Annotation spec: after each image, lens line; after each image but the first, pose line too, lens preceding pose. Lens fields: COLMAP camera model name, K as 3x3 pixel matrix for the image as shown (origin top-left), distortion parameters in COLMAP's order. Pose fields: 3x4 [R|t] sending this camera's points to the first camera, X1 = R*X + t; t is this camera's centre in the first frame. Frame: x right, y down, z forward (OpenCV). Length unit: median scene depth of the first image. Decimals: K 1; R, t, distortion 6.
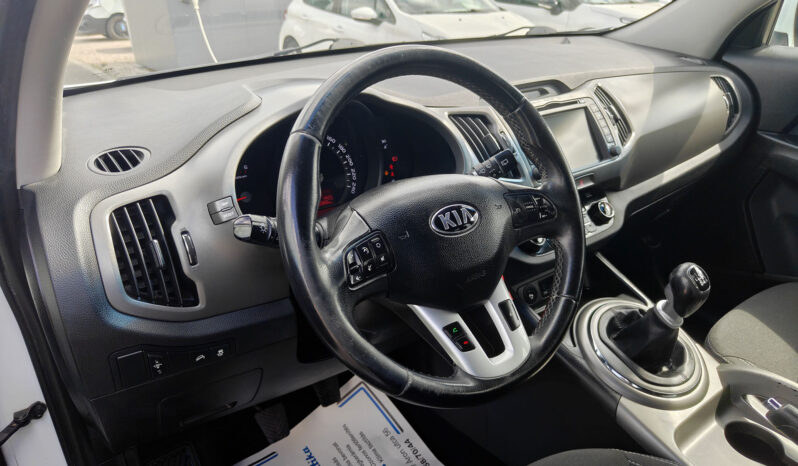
lens RADIAL K [[564.5, 0, 399.0], [0, 564.5, 233.0], [0, 0, 1]] dist [0.051425, -0.002400]
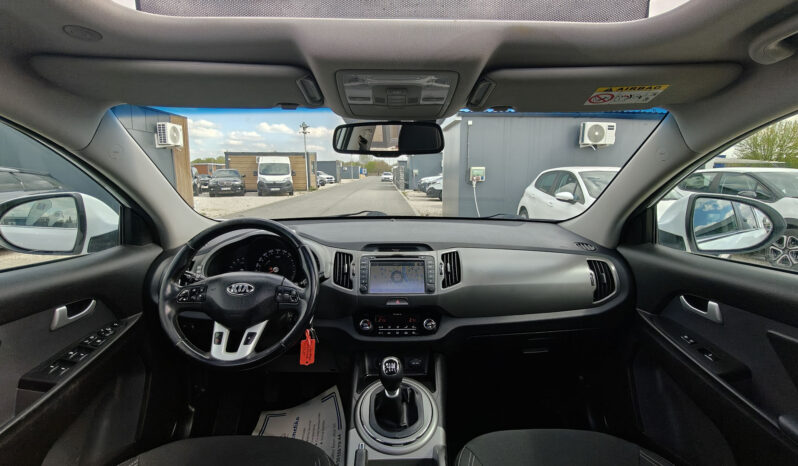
lens RADIAL K [[362.7, 0, 399.0], [0, 362.7, 233.0], [0, 0, 1]] dist [0.001496, 0.000707]
pose [[0.802416, 0.124852, -0.583559, 0.187558], [-0.263630, 0.951439, -0.158941, -0.022232], [0.535376, 0.281381, 0.796365, 0.015602]]
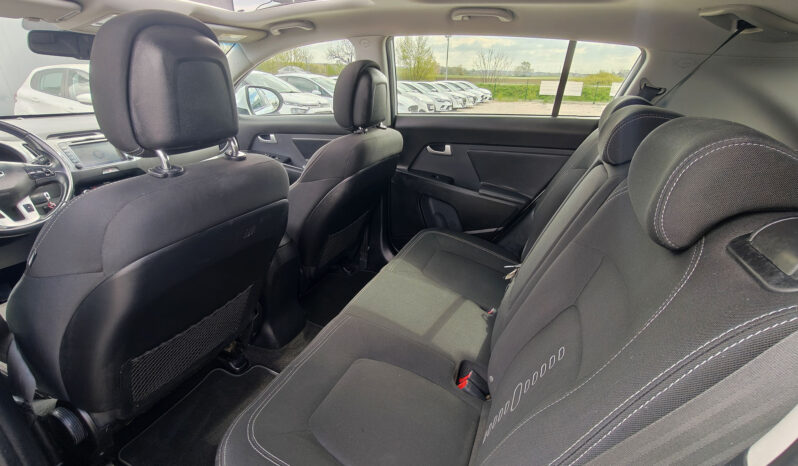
lens RADIAL K [[362.7, 0, 399.0], [0, 362.7, 233.0], [0, 0, 1]] dist [0.001496, 0.000707]
pose [[0.857899, -0.163703, 0.487043, 0.113016], [0.173074, 0.984564, 0.026068, 0.069664], [-0.483792, 0.061931, 0.872989, -0.182140]]
